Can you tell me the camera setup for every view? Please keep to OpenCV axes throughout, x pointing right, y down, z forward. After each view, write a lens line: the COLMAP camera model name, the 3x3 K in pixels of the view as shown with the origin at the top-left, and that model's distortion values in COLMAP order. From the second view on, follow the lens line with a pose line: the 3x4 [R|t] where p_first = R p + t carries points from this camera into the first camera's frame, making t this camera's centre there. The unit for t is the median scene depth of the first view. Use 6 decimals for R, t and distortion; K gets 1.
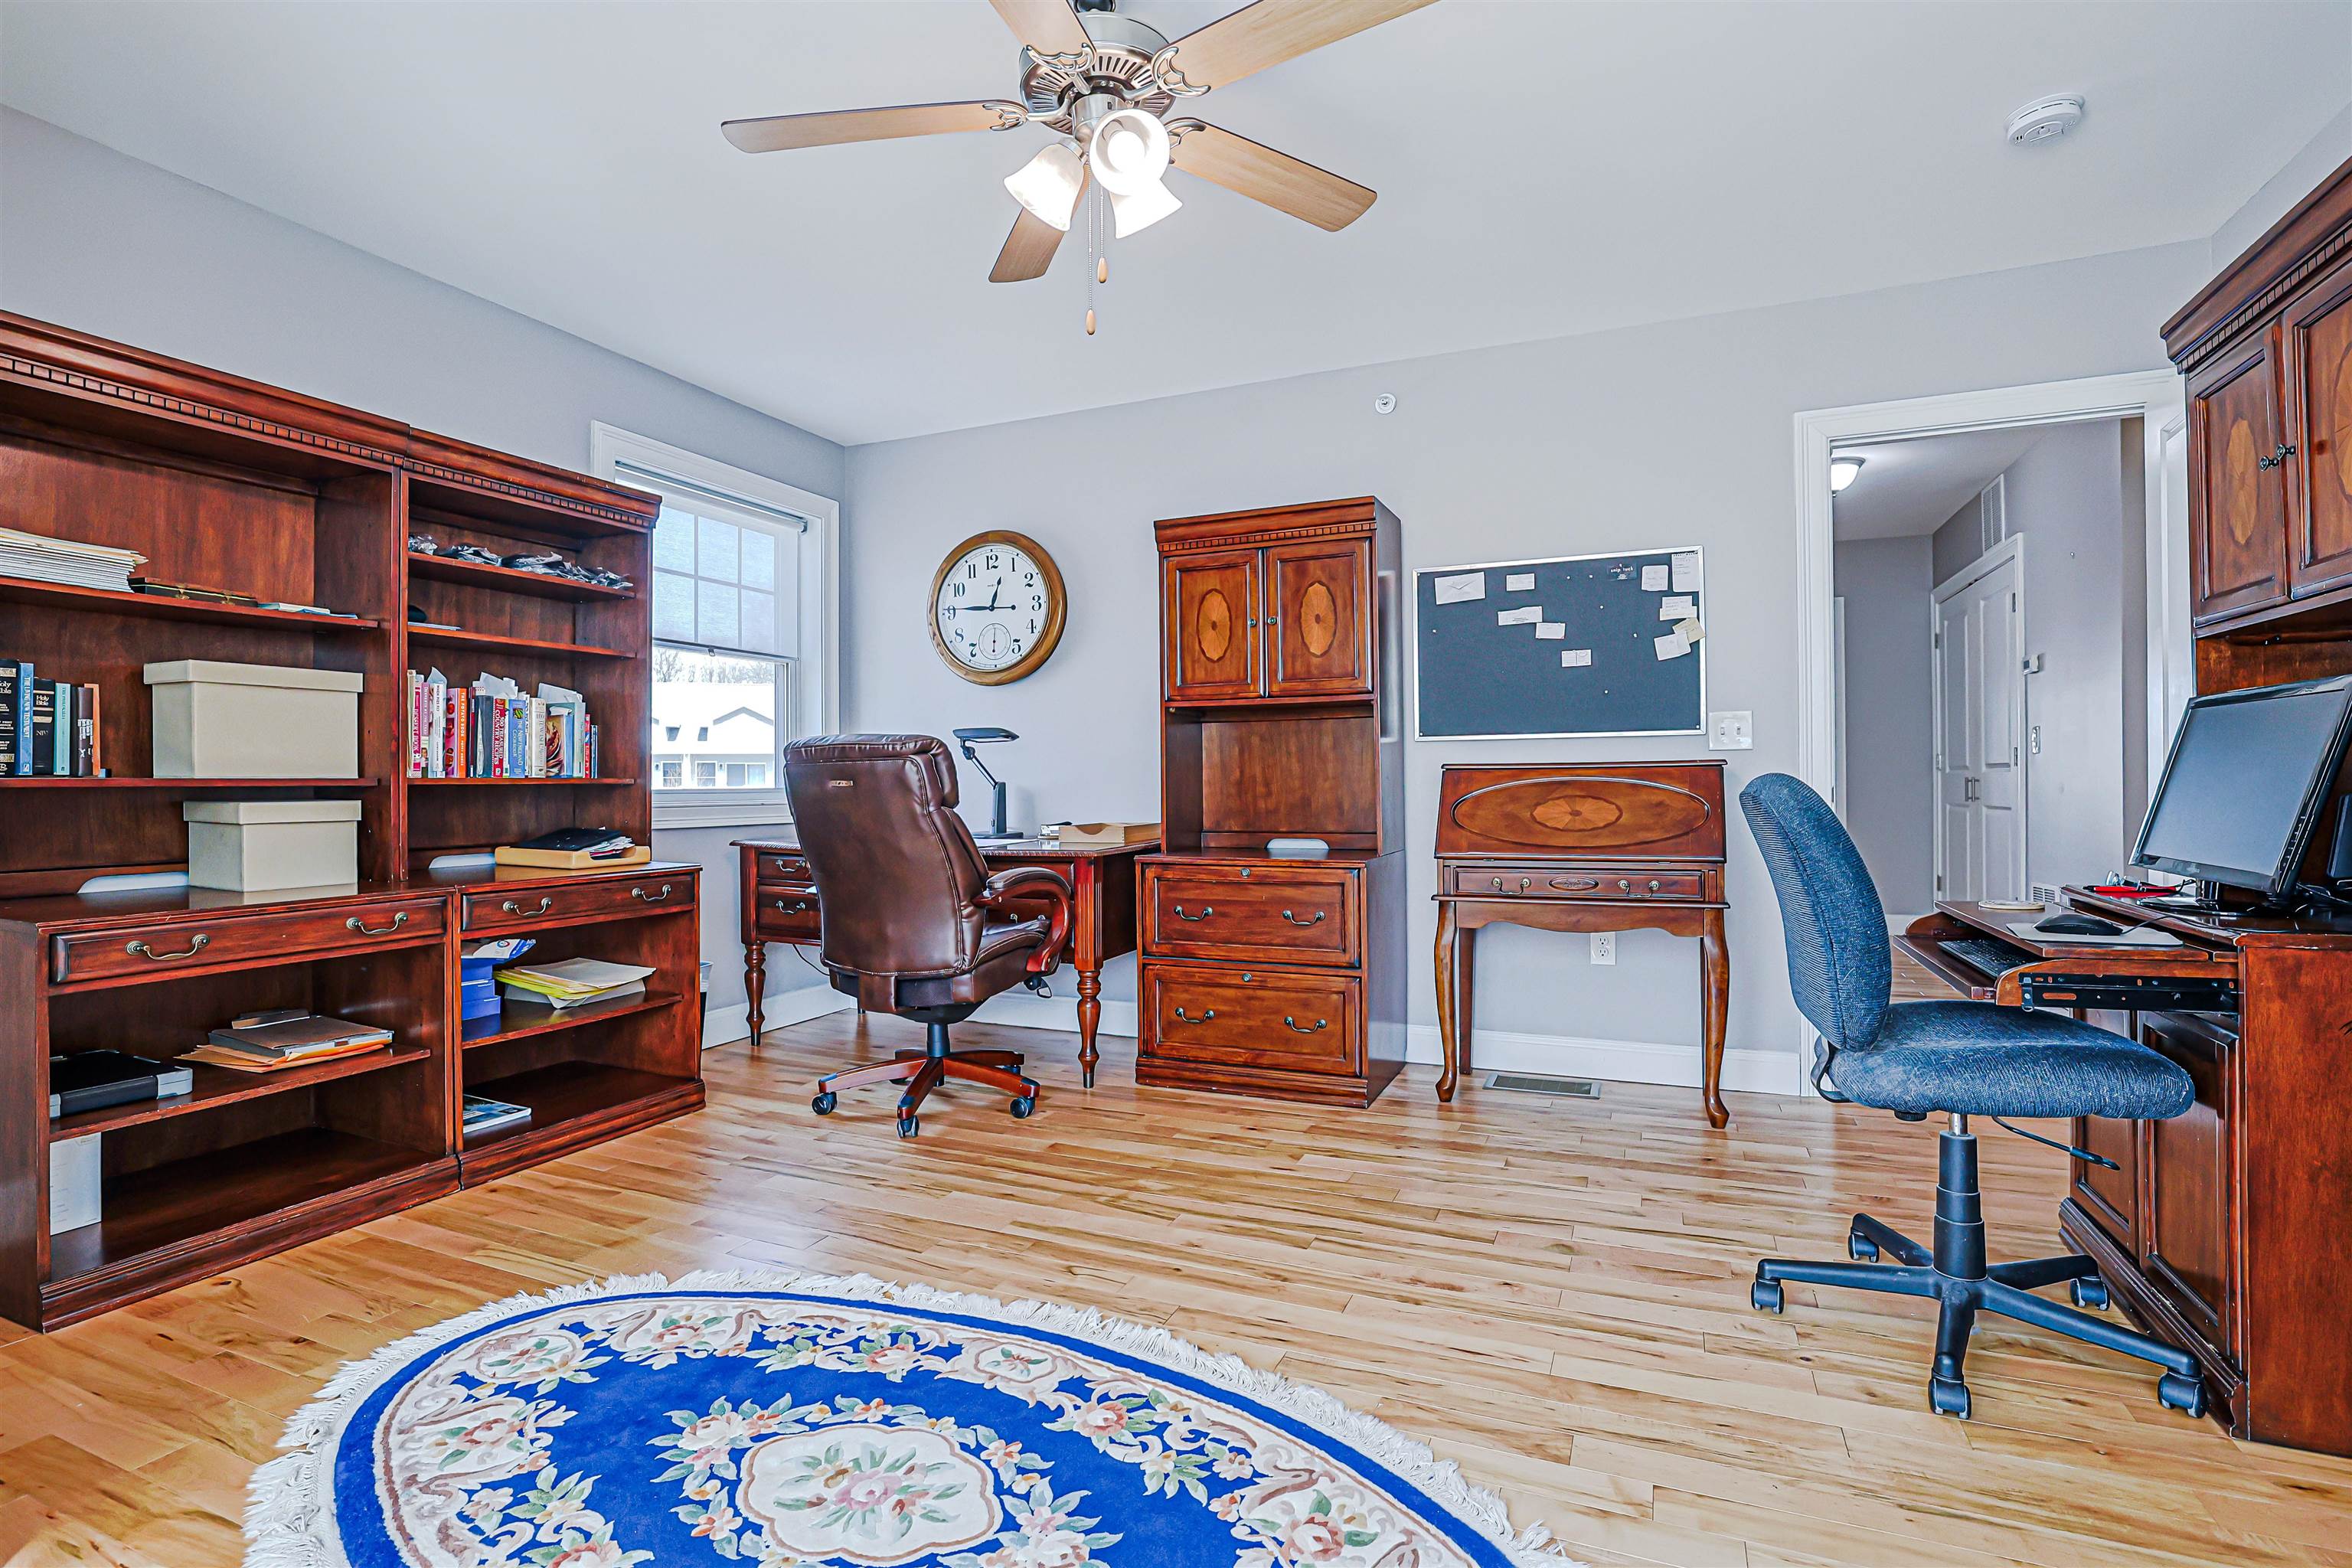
lens RADIAL K [[1058.7, 0, 1176.0], [0, 1058.7, 784.0], [0, 0, 1]] dist [-0.048861, 0.017156]
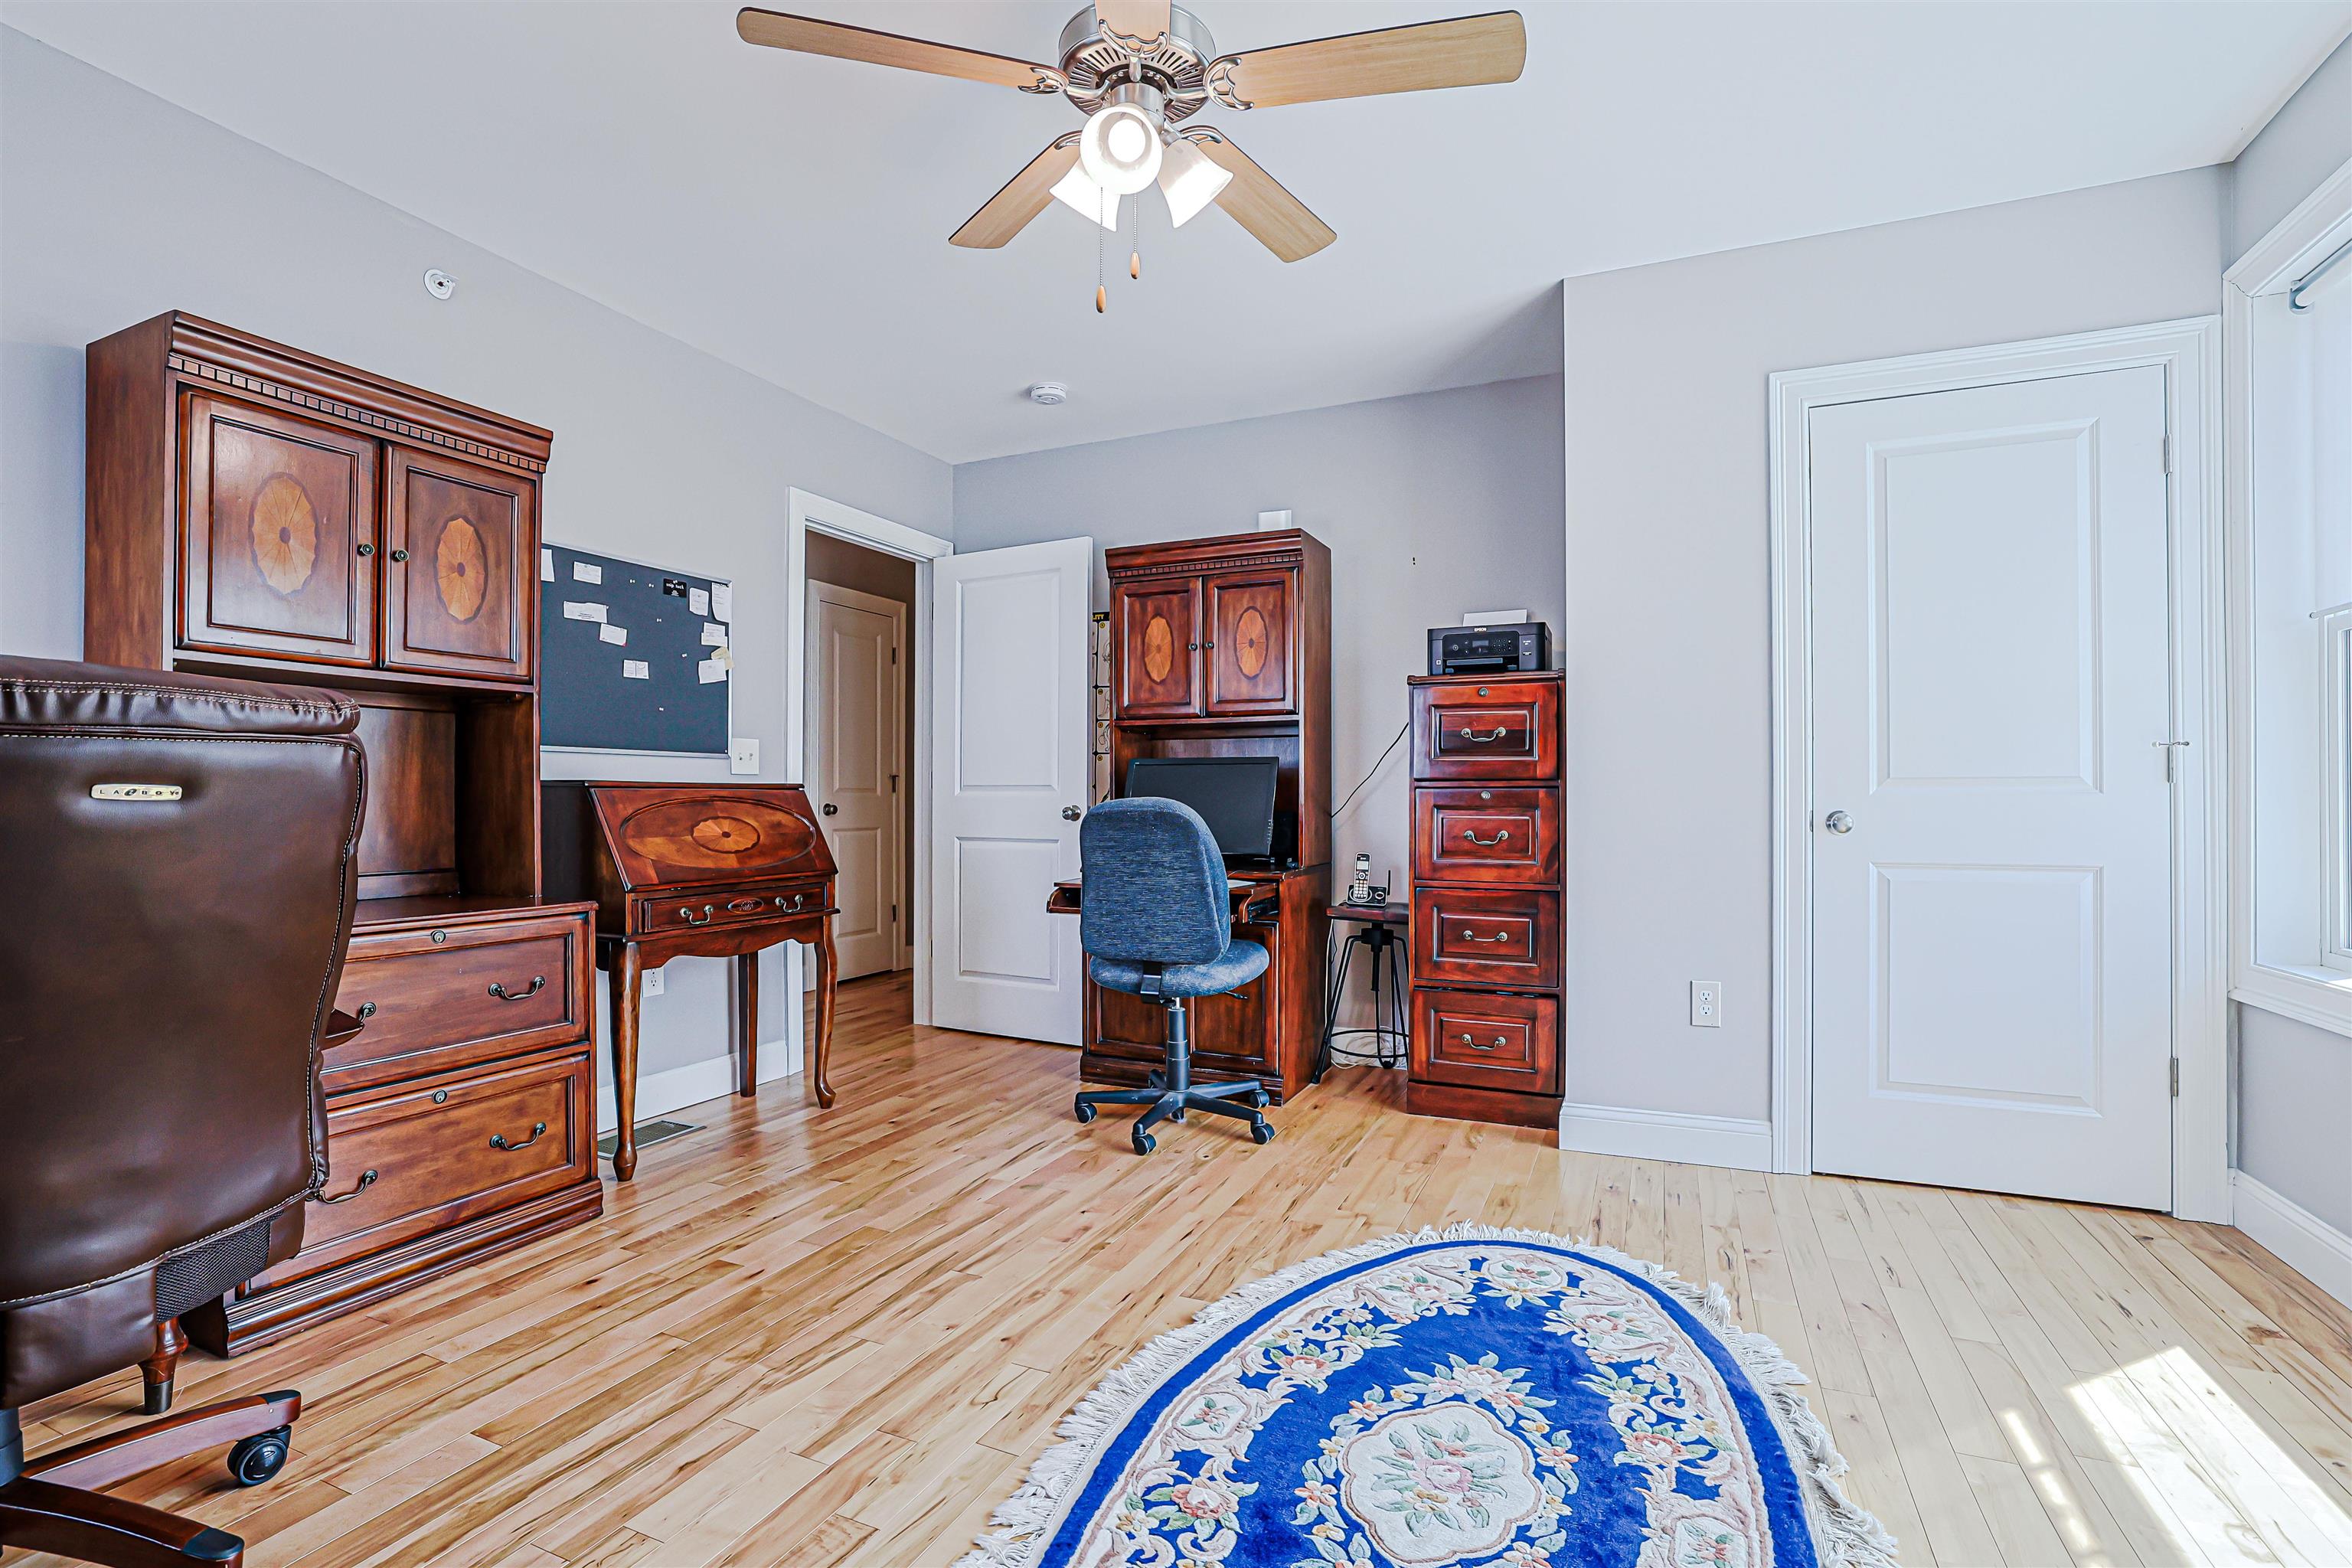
lens RADIAL K [[1148.6, 0, 1125.5], [0, 1148.6, 792.5], [0, 0, 1]] dist [-0.060694, 0.024013]
pose [[0.030644, 0.015745, 0.999406, -1.059274], [0.000297, 0.999876, -0.015762, 0.008574], [-0.999530, 0.000780, 0.030636, 0.938552]]
